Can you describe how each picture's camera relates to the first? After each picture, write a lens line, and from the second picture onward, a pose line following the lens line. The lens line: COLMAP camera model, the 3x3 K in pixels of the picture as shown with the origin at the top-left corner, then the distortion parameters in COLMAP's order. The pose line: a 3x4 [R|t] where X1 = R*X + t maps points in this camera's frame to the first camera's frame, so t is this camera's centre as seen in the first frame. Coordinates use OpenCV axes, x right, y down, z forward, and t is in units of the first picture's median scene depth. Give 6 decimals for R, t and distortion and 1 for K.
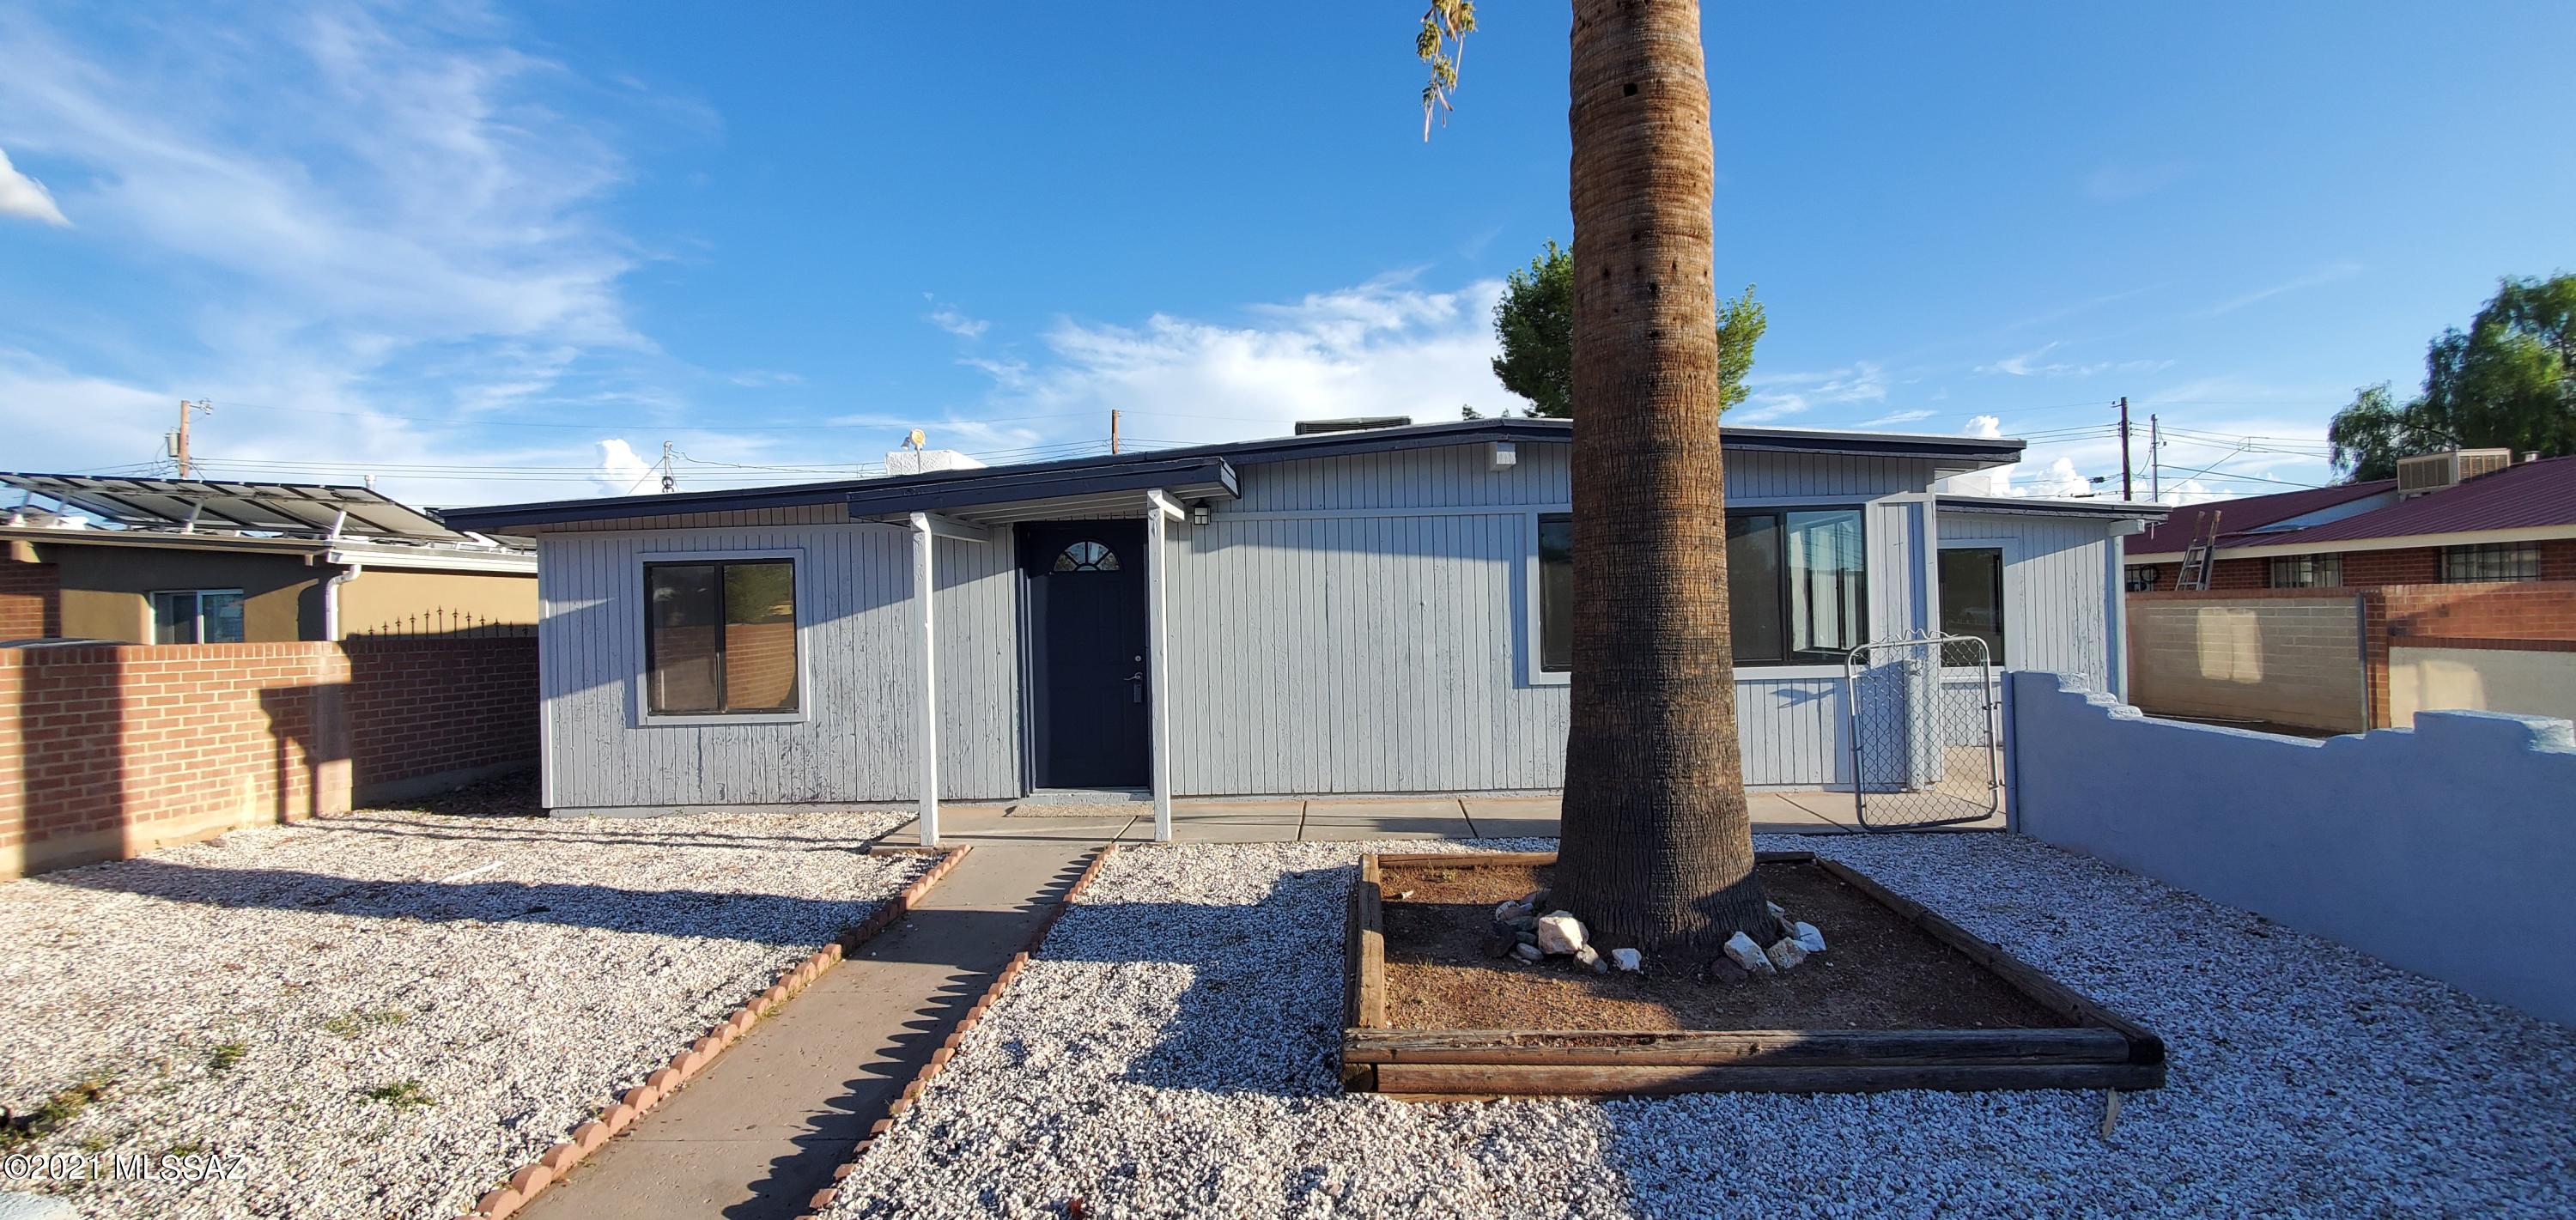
lens RADIAL K [[1016.0, 0, 1288.0], [0, 1016.0, 610.0], [0, 0, 1]] dist [0.010216, -0.015600]
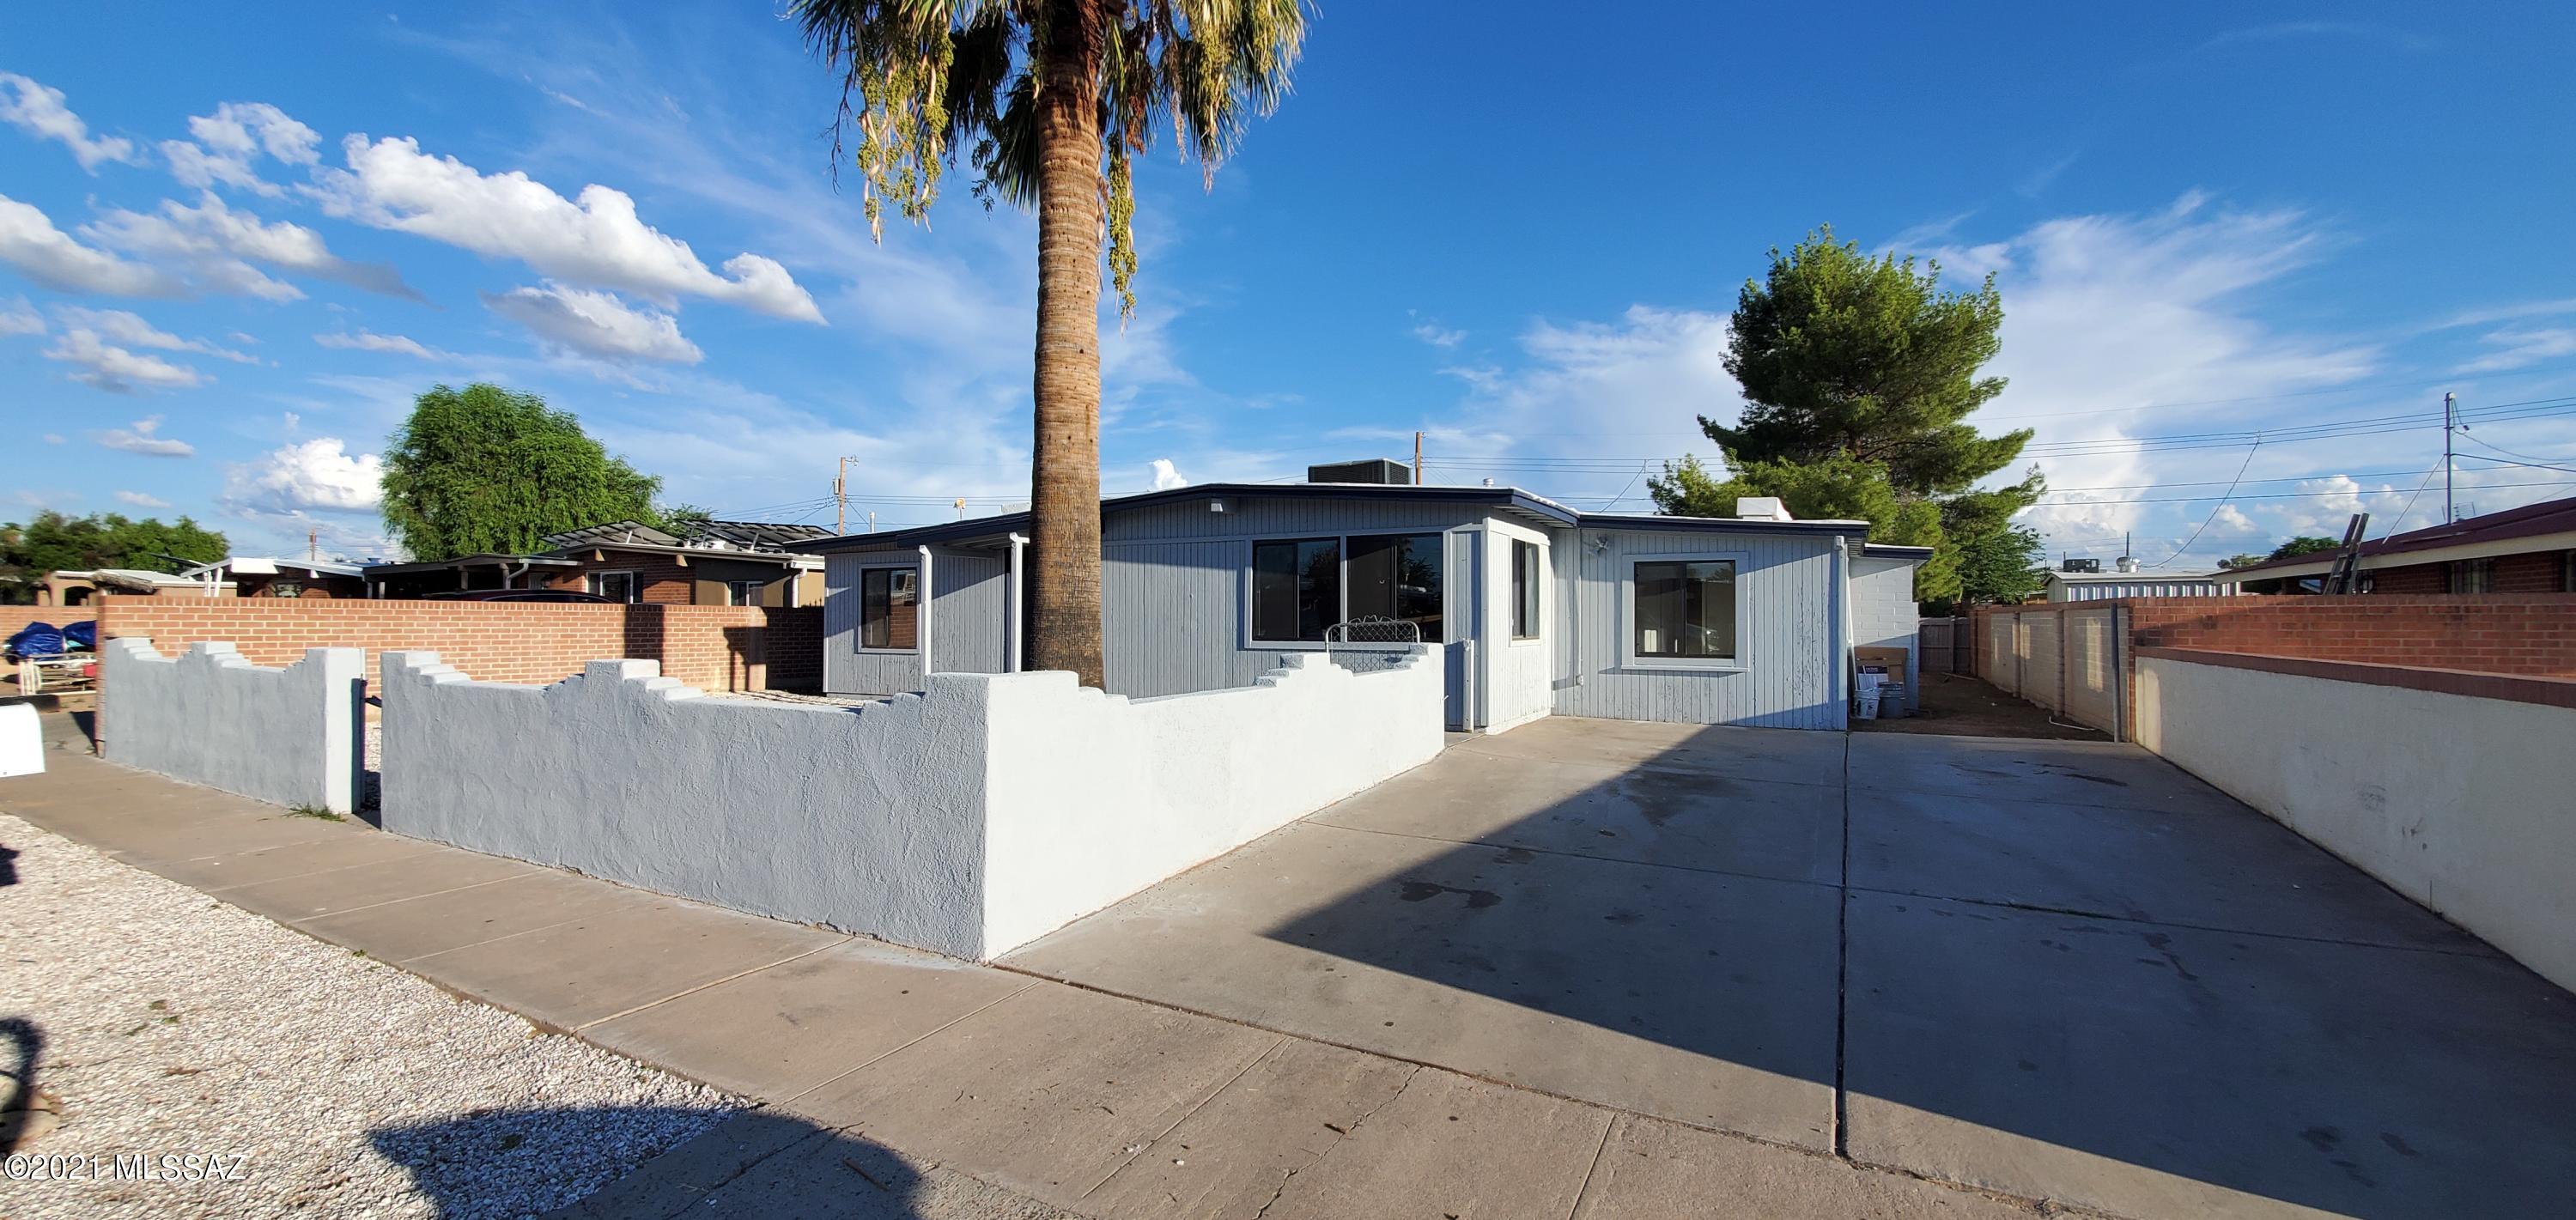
lens RADIAL K [[1016.0, 0, 1288.0], [0, 1016.0, 610.0], [0, 0, 1]] dist [0.010216, -0.015600]
pose [[0.895397, 0.021792, -0.444736, 0.721818], [-0.022401, 0.999742, 0.003888, 0.004574], [0.444705, 0.006481, 0.895653, -0.286563]]
